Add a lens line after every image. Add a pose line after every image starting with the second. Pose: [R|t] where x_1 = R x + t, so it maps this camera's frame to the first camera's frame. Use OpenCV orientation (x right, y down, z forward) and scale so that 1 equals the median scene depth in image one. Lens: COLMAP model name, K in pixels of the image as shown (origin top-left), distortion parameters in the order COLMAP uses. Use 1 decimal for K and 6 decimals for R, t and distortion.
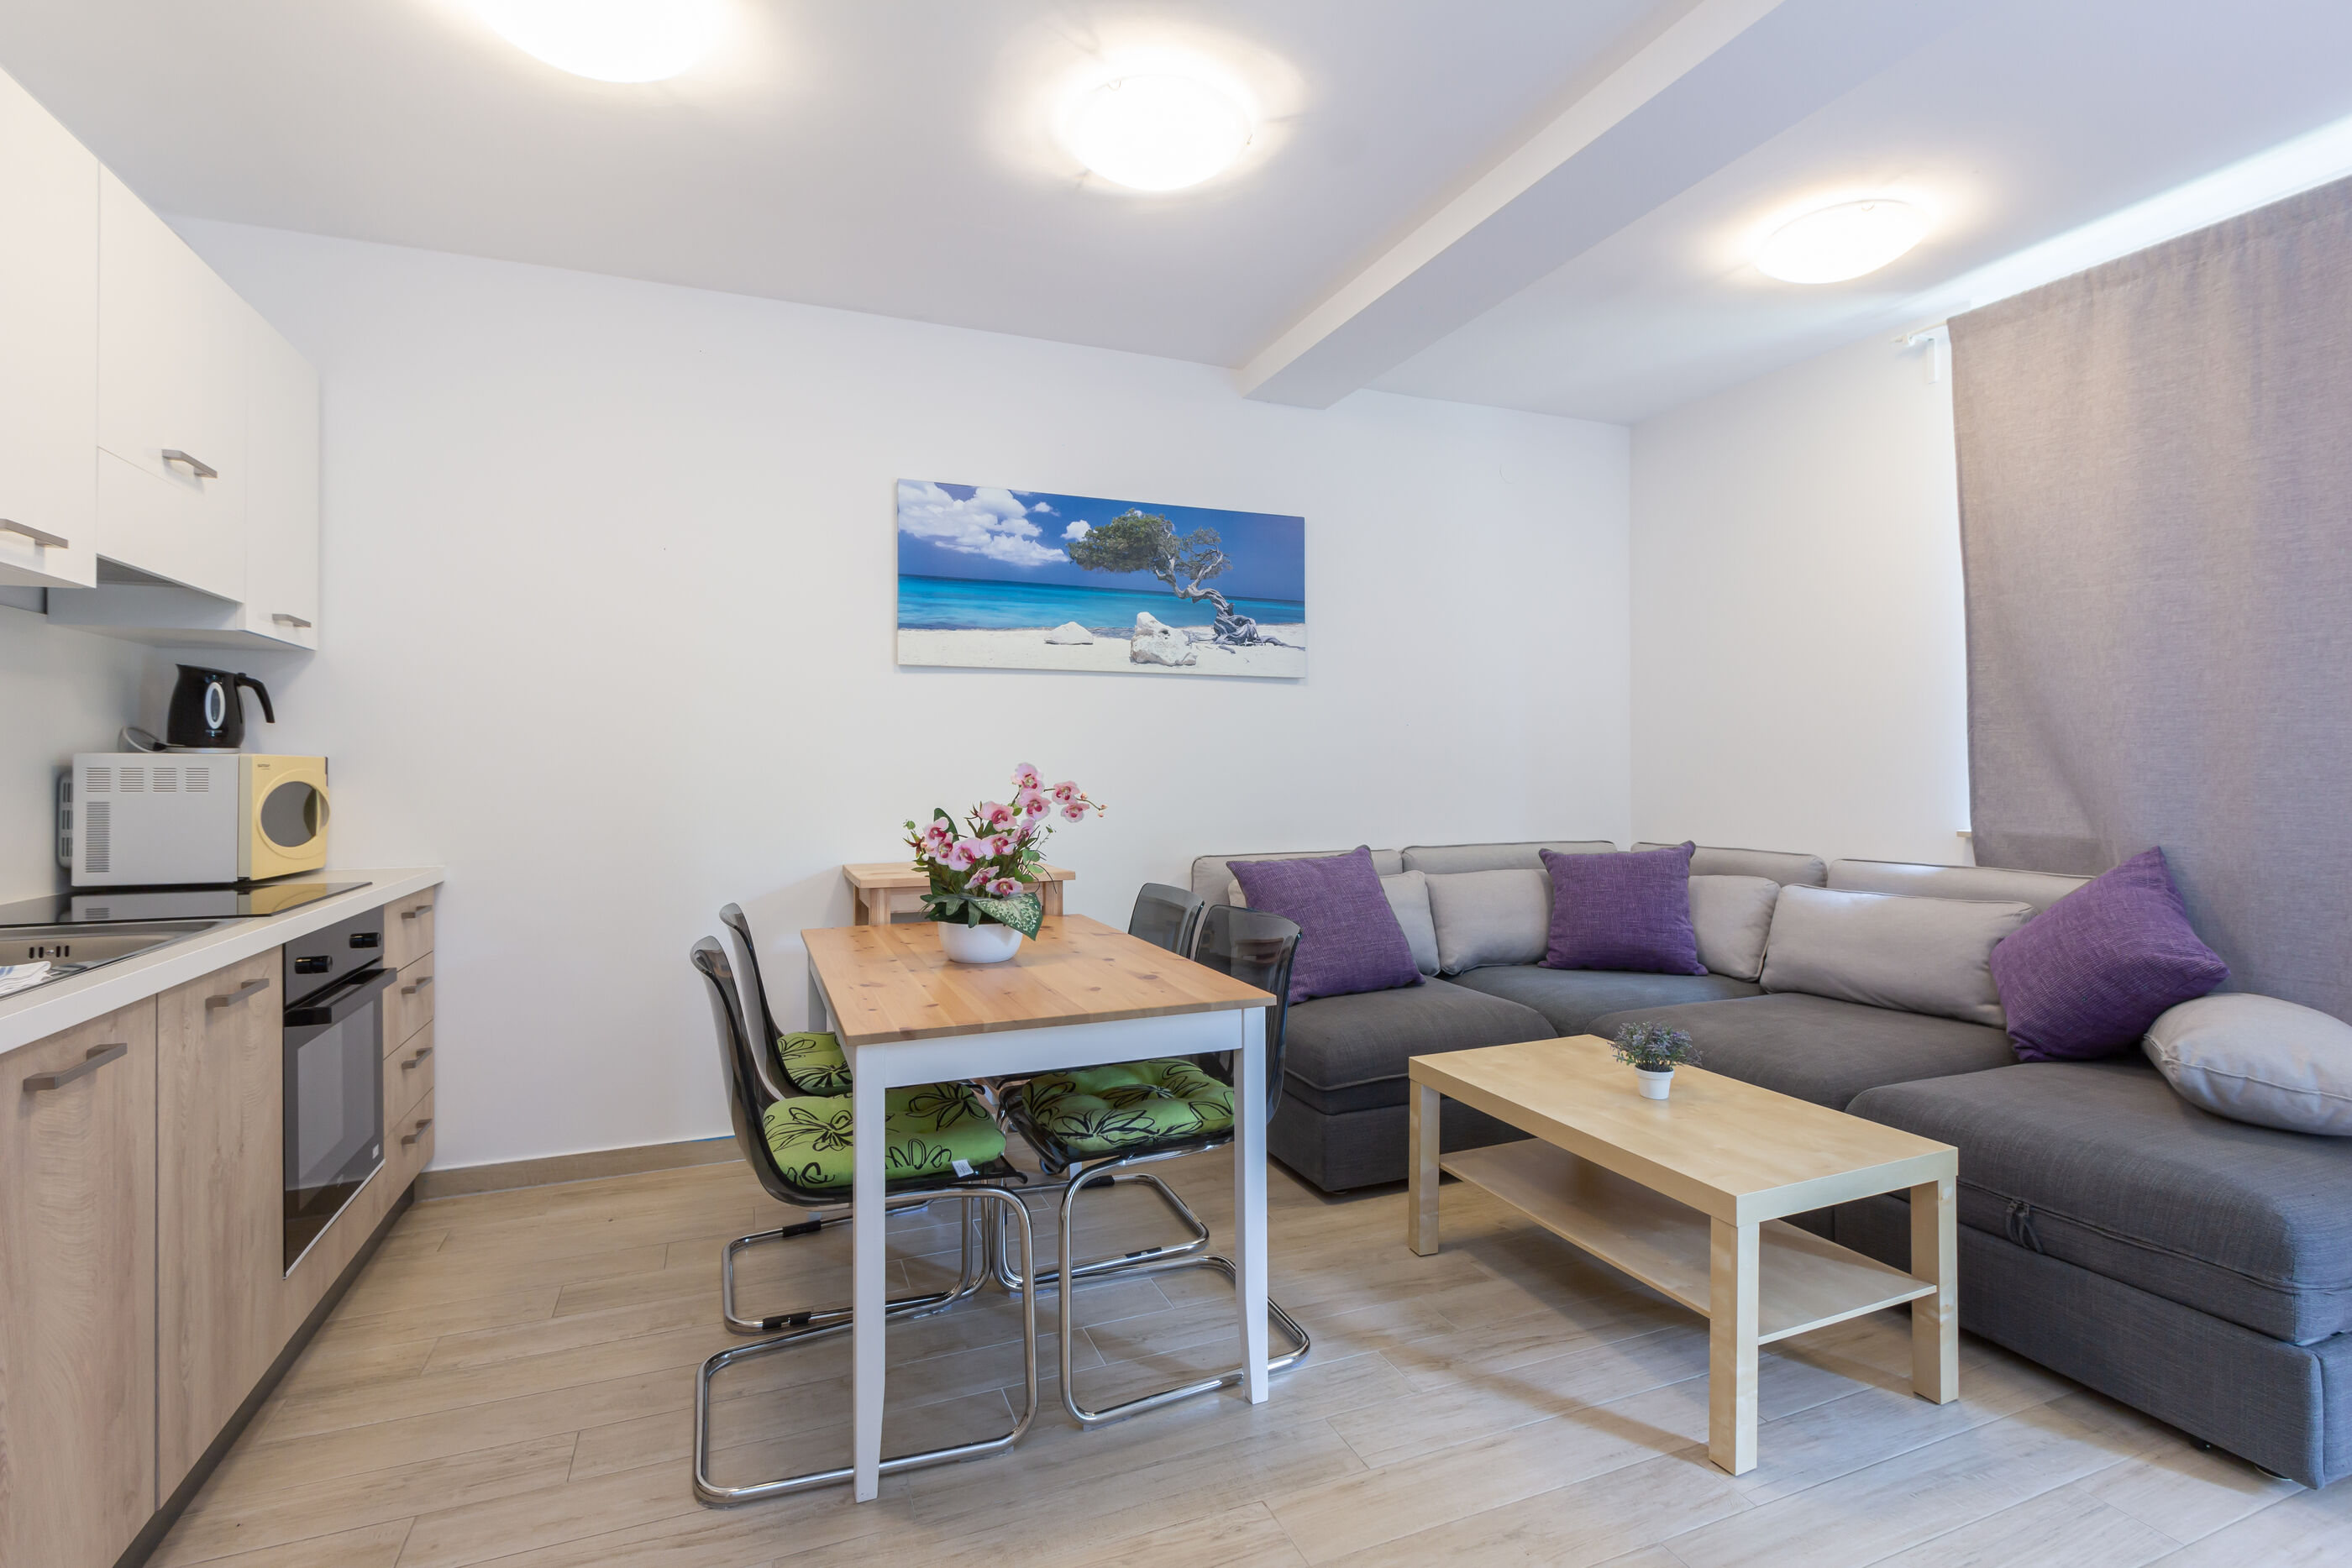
lens RADIAL K [[1086.3, 0, 1211.6], [0, 1086.3, 762.5], [0, 0, 1]] dist [-0.001149, -0.000461]
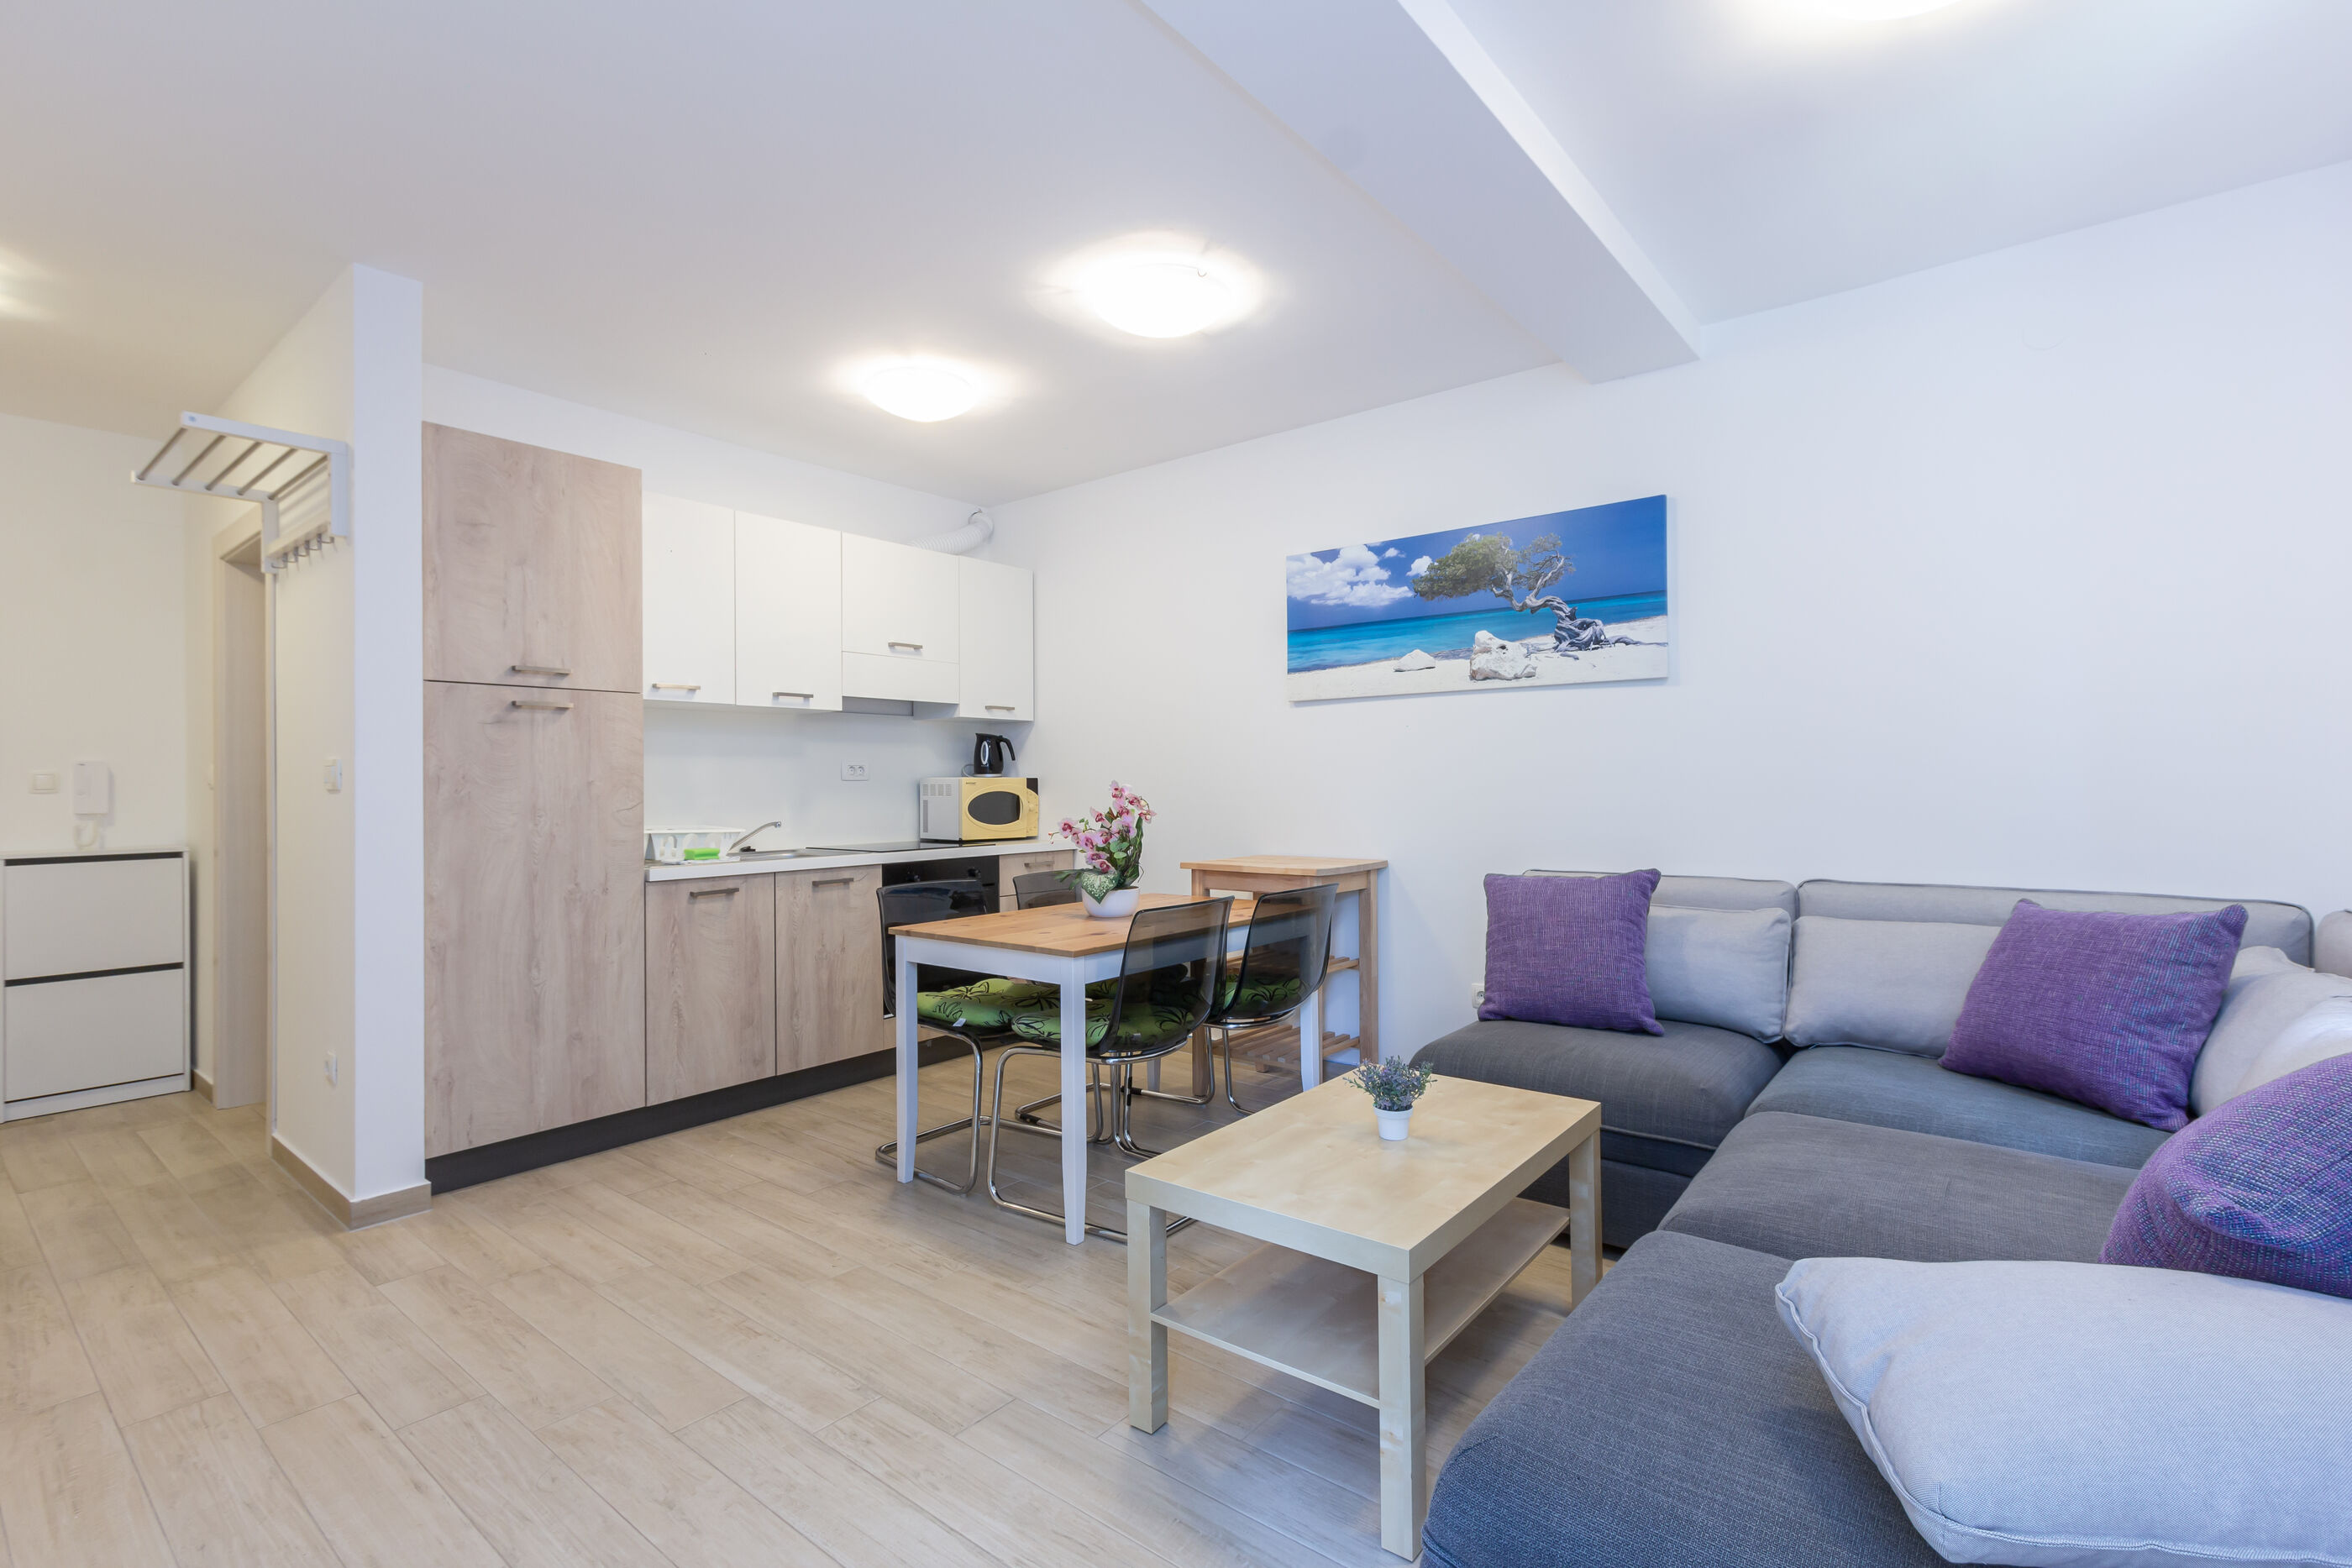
lens RADIAL K [[1086.3, 0, 1174.6], [0, 1086.3, 777.2], [0, 0, 1]] dist [-0.001149, -0.000461]
pose [[0.476616, -0.007197, -0.879082, 0.811134], [0.011145, 0.999936, -0.002144, 0.000184], [0.879041, -0.008776, 0.476666, 0.282963]]
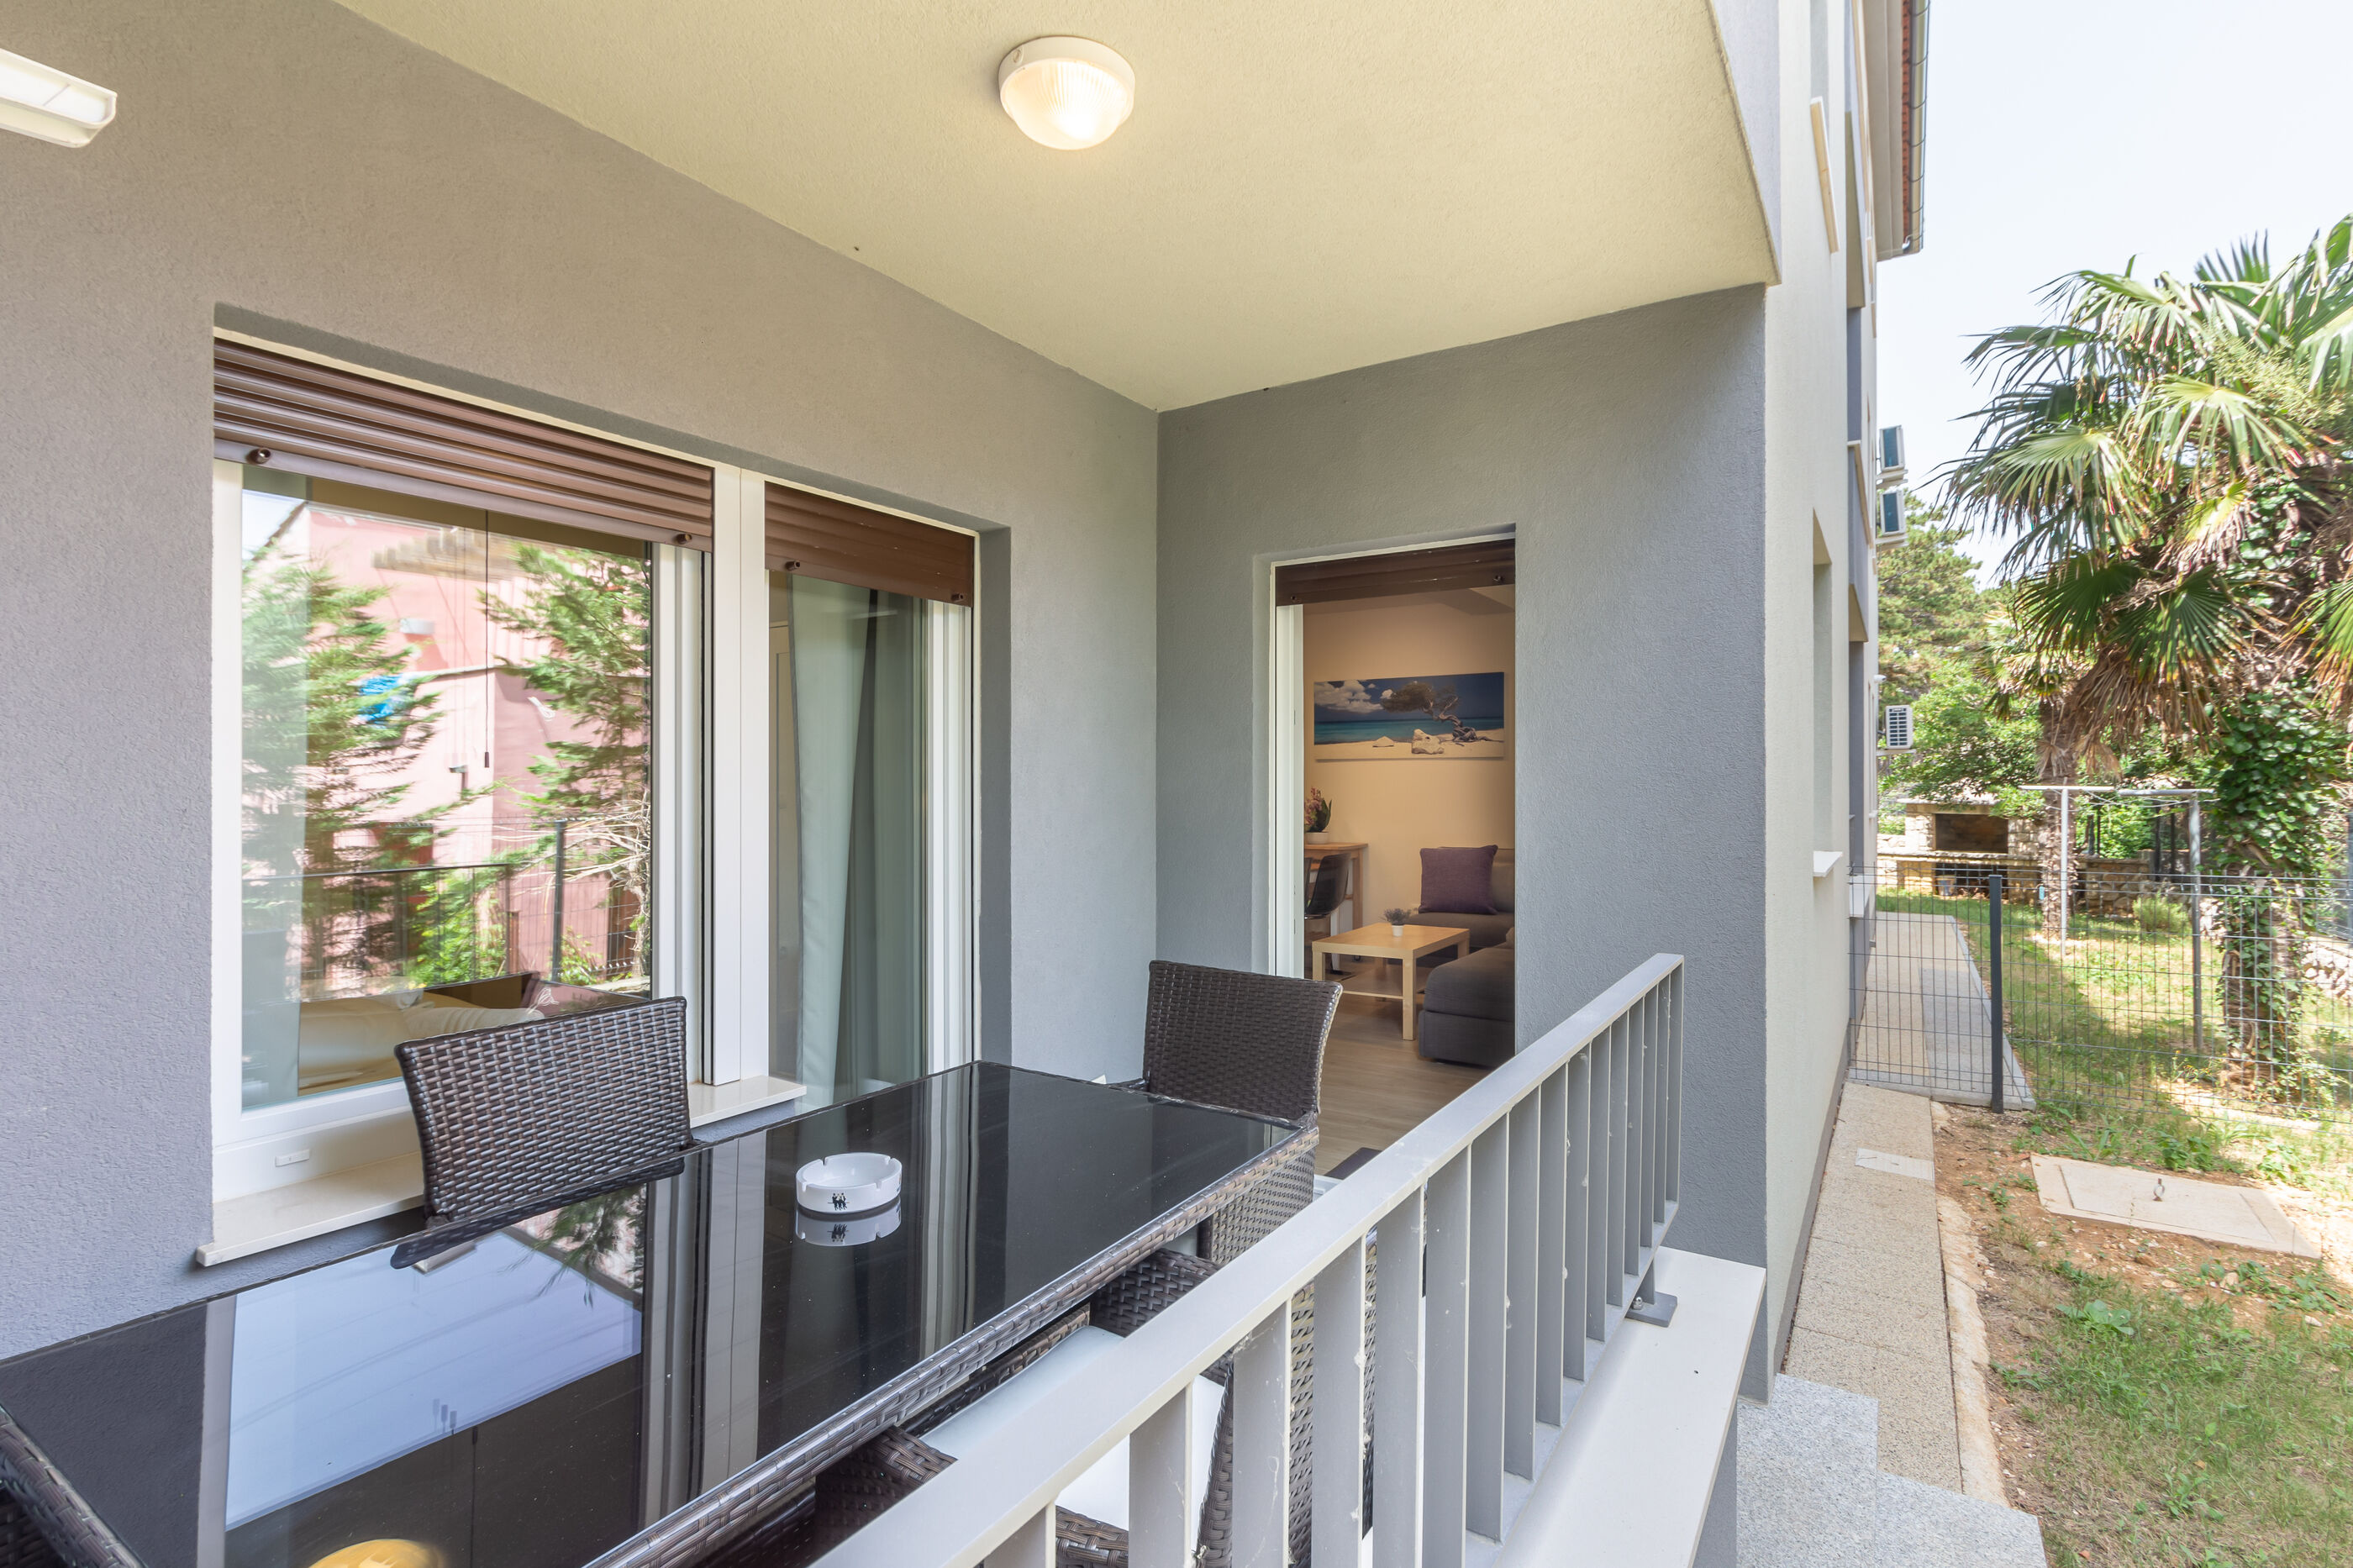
lens RADIAL K [[1086.9, 0, 1173.1], [0, 1086.9, 783.0], [0, 0, 1]] dist [-0.001149, -0.000461]
pose [[0.558133, 0.001433, -0.829750, 1.616978], [-0.002180, 0.999998, 0.000261, -0.039175], [0.829749, 0.001663, 0.558135, -0.639854]]
